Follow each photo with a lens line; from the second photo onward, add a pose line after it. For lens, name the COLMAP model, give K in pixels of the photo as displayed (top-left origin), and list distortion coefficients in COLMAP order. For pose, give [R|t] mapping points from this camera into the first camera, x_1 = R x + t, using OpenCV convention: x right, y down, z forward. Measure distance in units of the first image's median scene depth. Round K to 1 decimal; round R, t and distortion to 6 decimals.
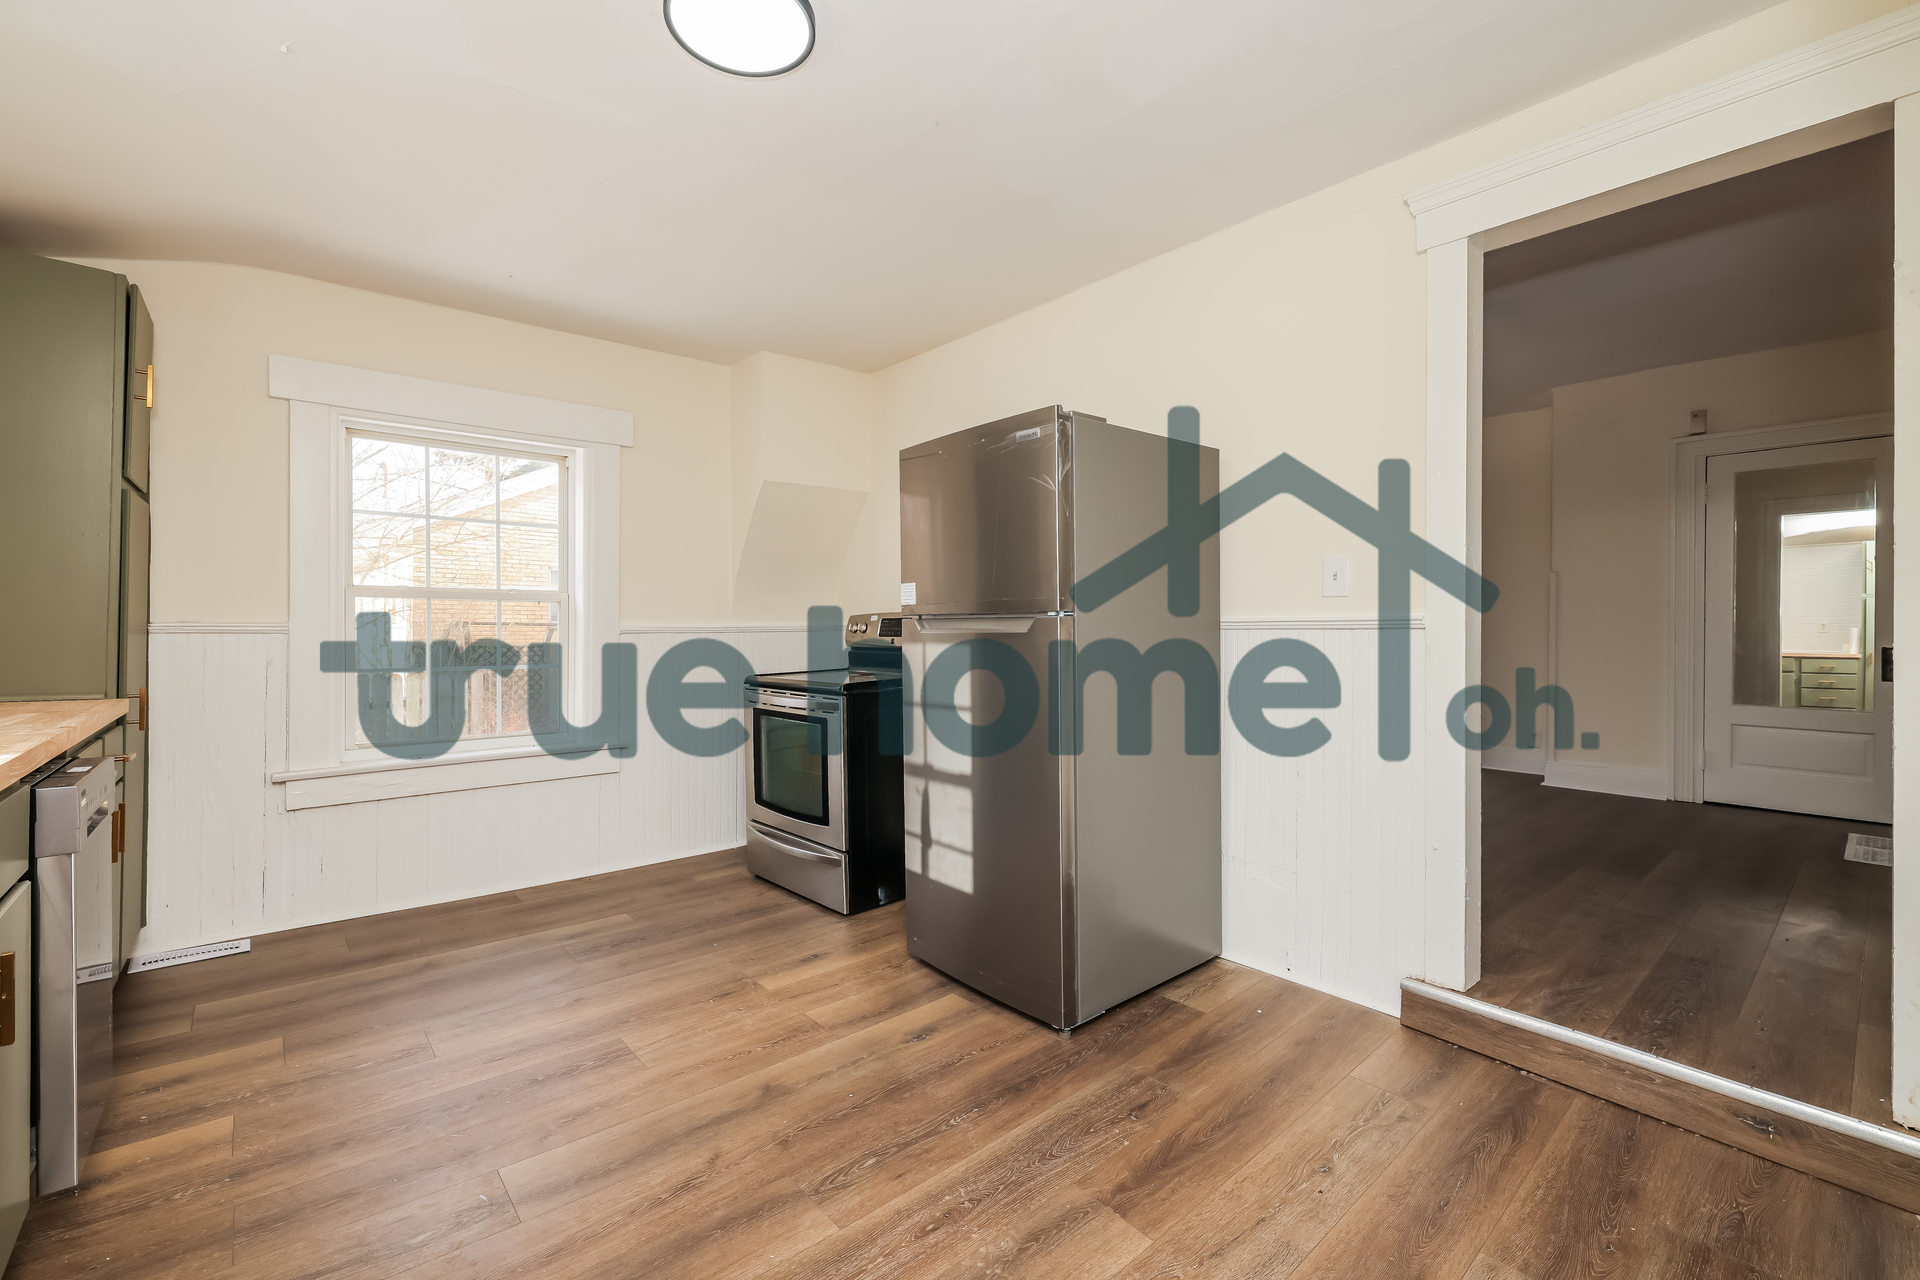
lens RADIAL K [[818.5, 0, 967.7], [0, 818.5, 633.5], [0, 0, 1]] dist [0.001182, -0.000091]
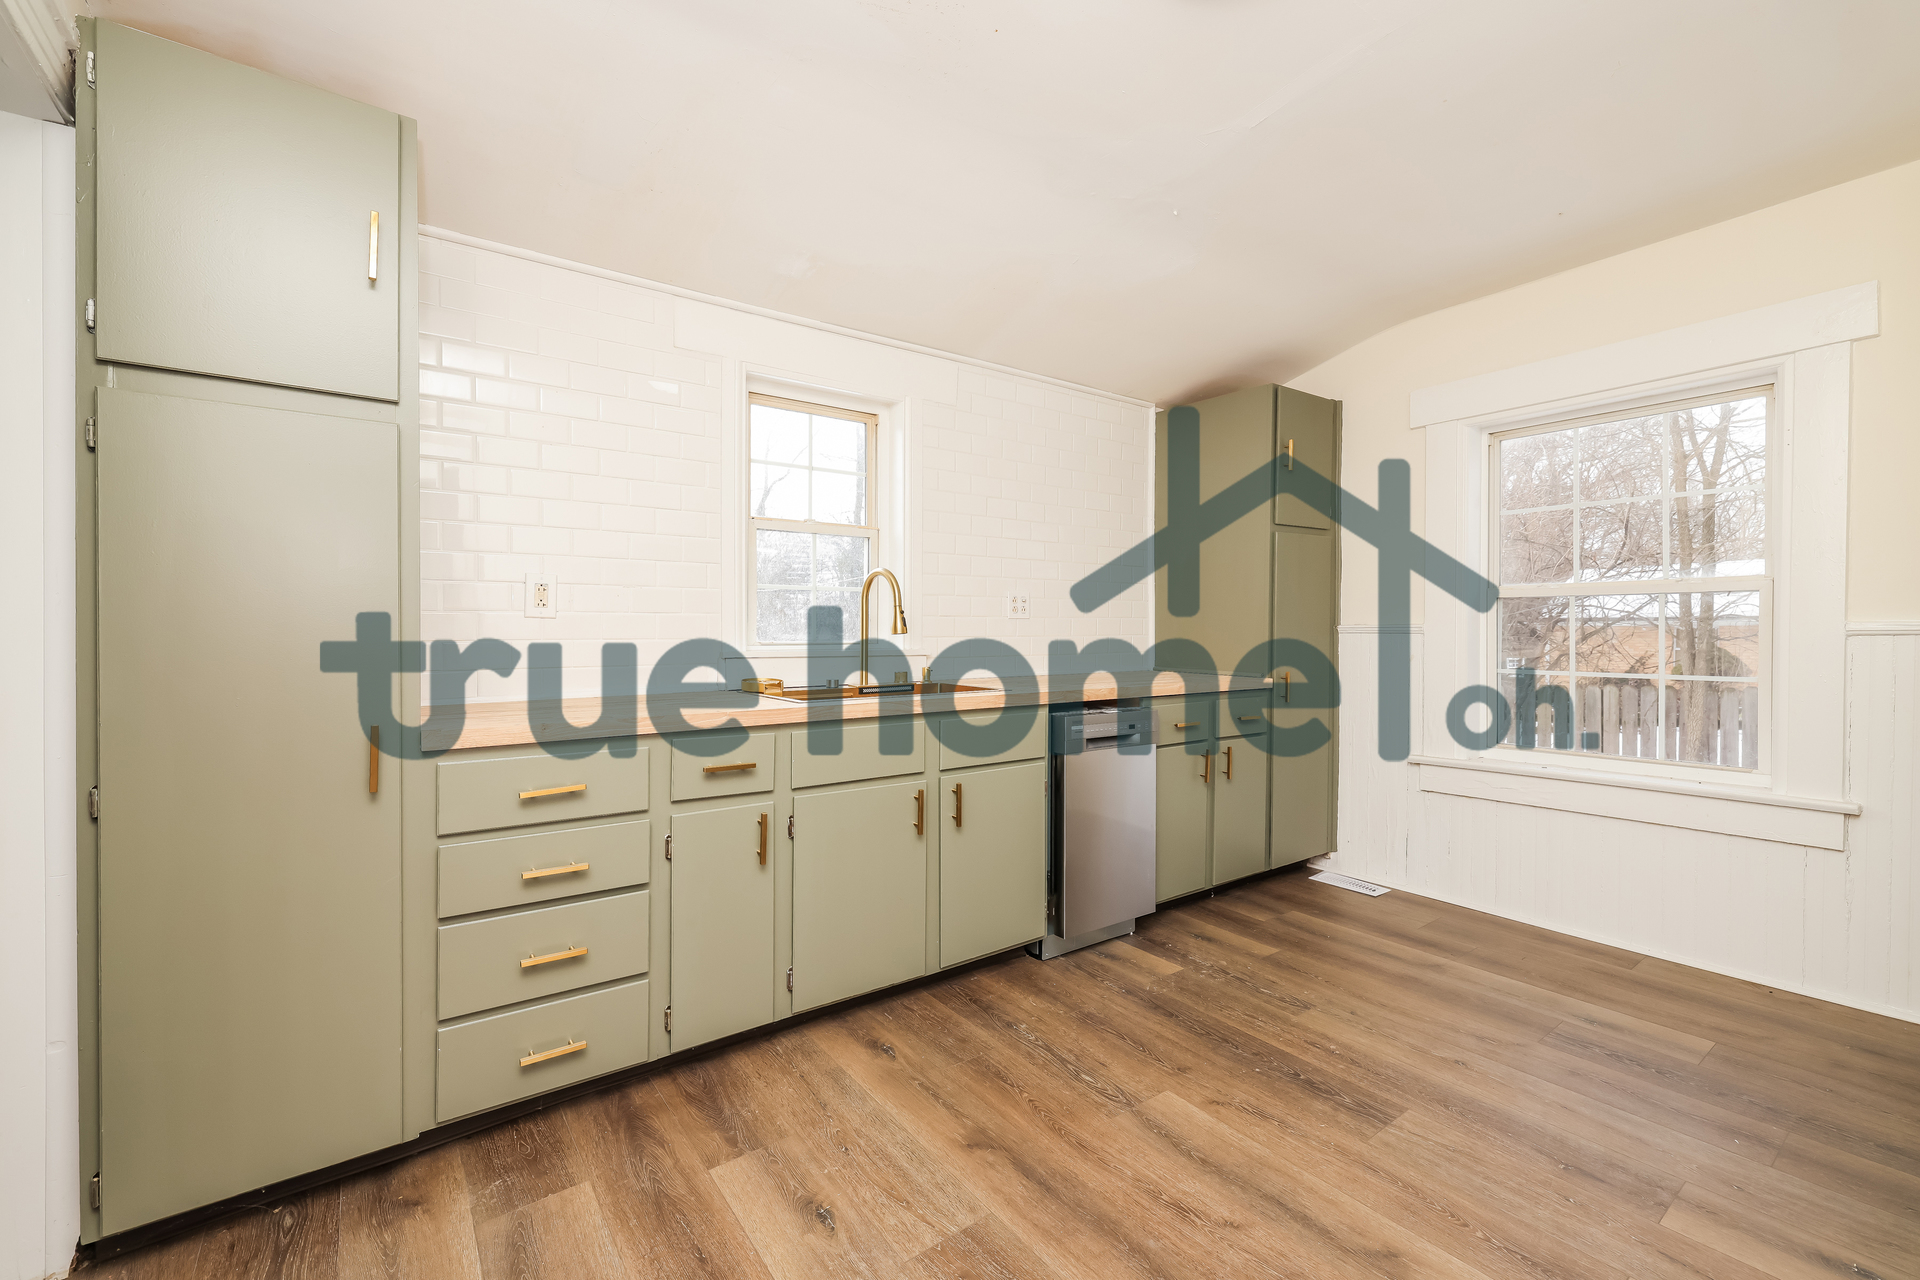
lens RADIAL K [[818.5, 0, 971.0], [0, 818.5, 638.6], [0, 0, 1]] dist [0.001182, -0.000091]
pose [[-0.094252, 0.009182, -0.995506, 0.382020], [-0.003582, 0.999948, 0.009562, -0.006501], [0.995542, 0.004467, -0.094214, 0.500841]]
